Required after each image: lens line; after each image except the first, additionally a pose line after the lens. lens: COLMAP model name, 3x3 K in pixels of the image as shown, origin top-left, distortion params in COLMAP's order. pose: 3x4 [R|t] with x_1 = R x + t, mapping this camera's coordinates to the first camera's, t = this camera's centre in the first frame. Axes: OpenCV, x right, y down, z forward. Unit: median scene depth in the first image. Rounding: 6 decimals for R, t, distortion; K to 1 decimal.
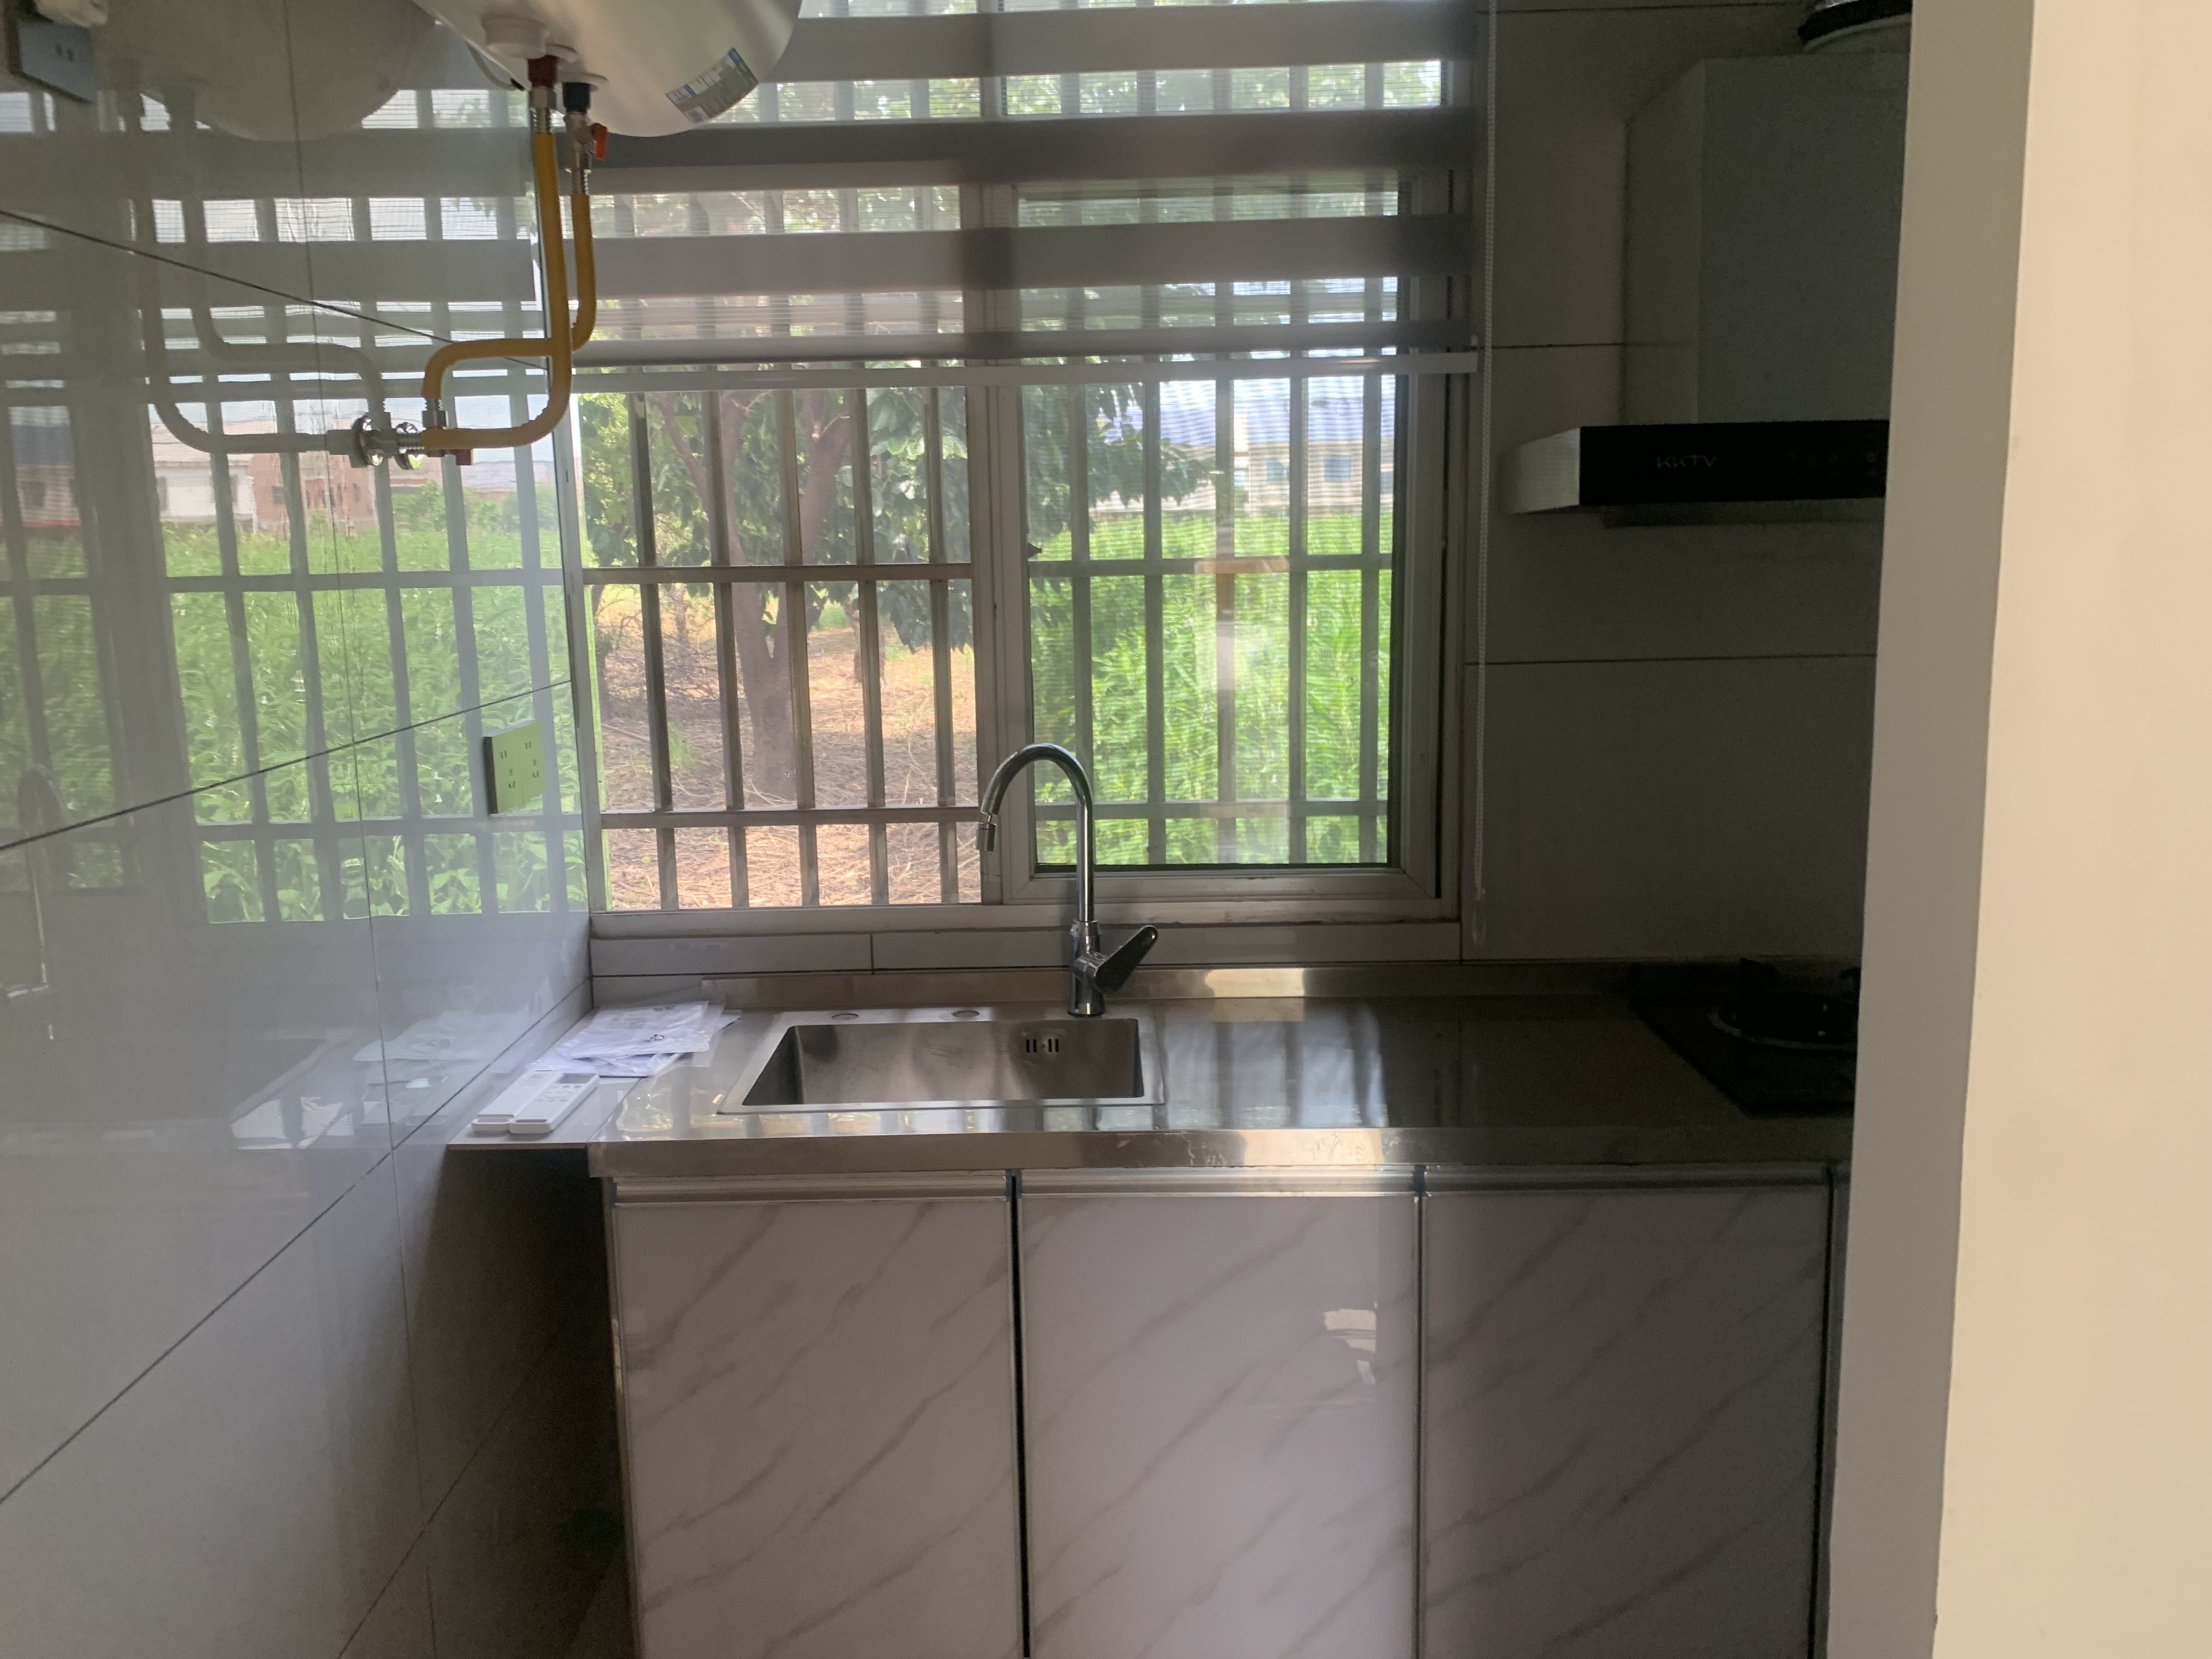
lens RADIAL K [[1686.2, 0, 1106.0], [0, 1686.2, 829.5], [0, 0, 1]] dist [0.051556, -0.004440]
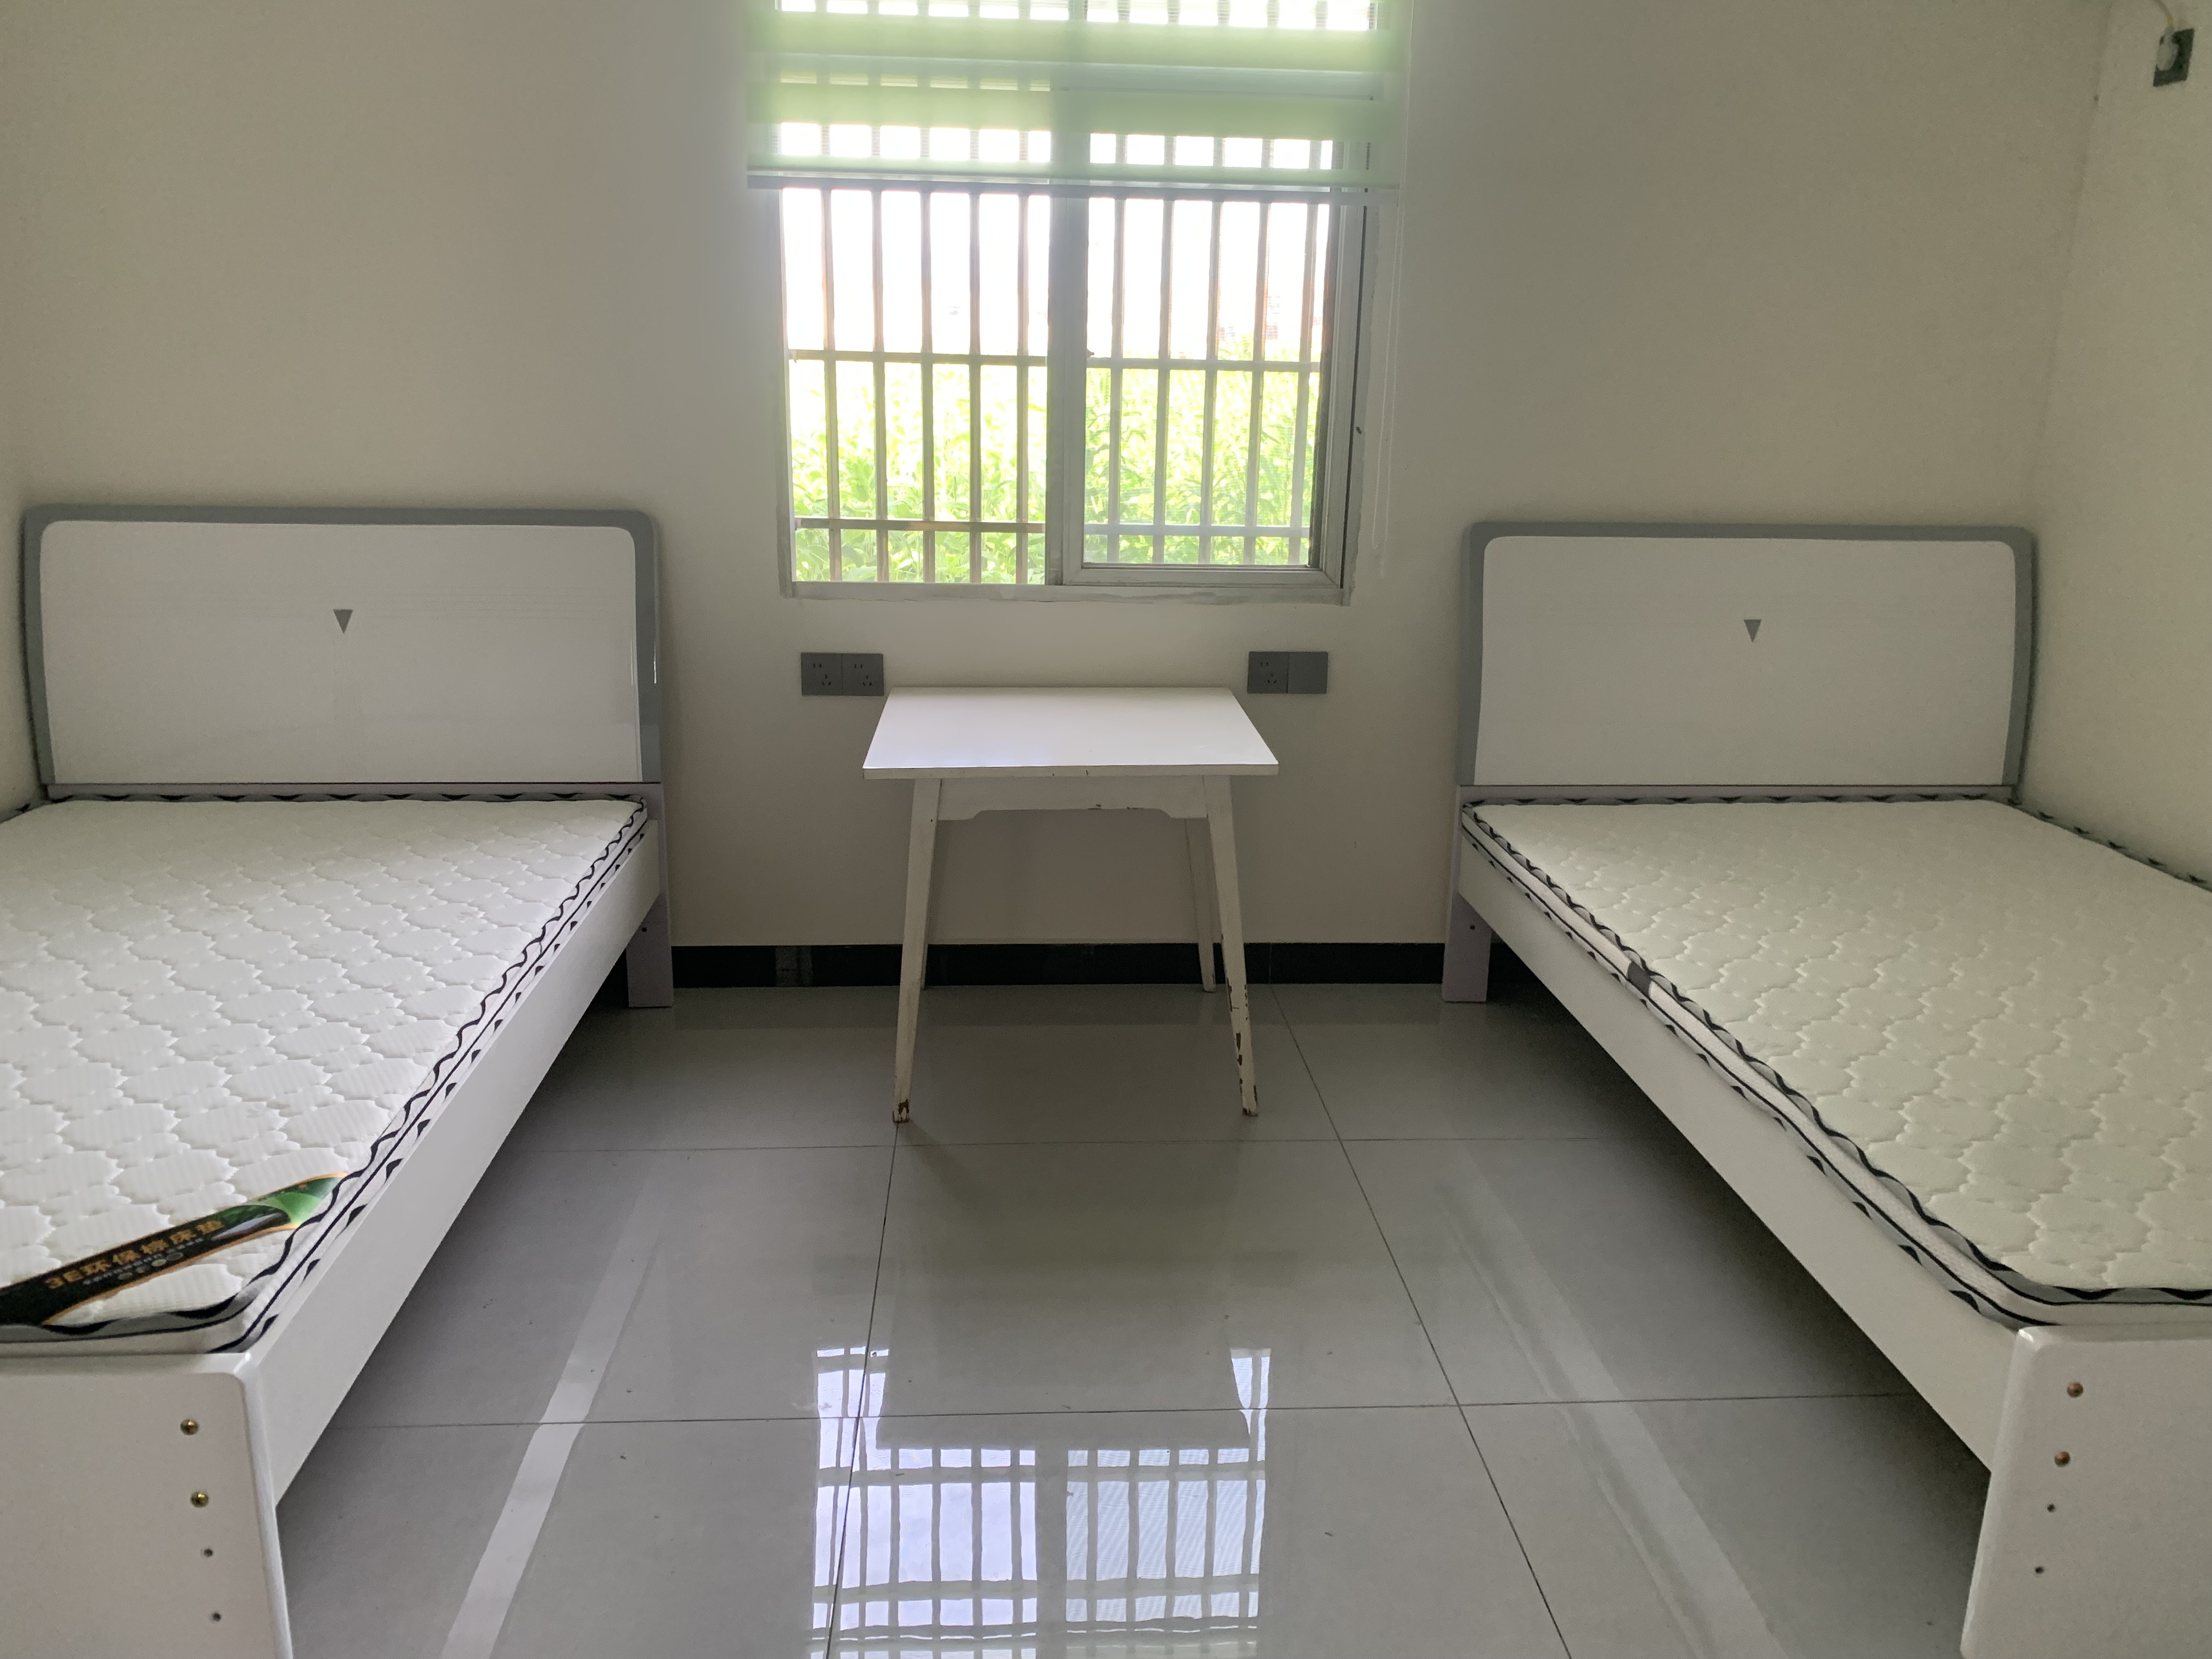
lens RADIAL K [[1686.2, 0, 1106.0], [0, 1686.2, 829.5], [0, 0, 1]] dist [0.051556, -0.004440]
pose [[0.998592, 0.024691, 0.046949, -0.082727], [-0.032286, 0.985155, 0.168602, 0.000866], [-0.042089, -0.169880, 0.984566, -0.555783]]
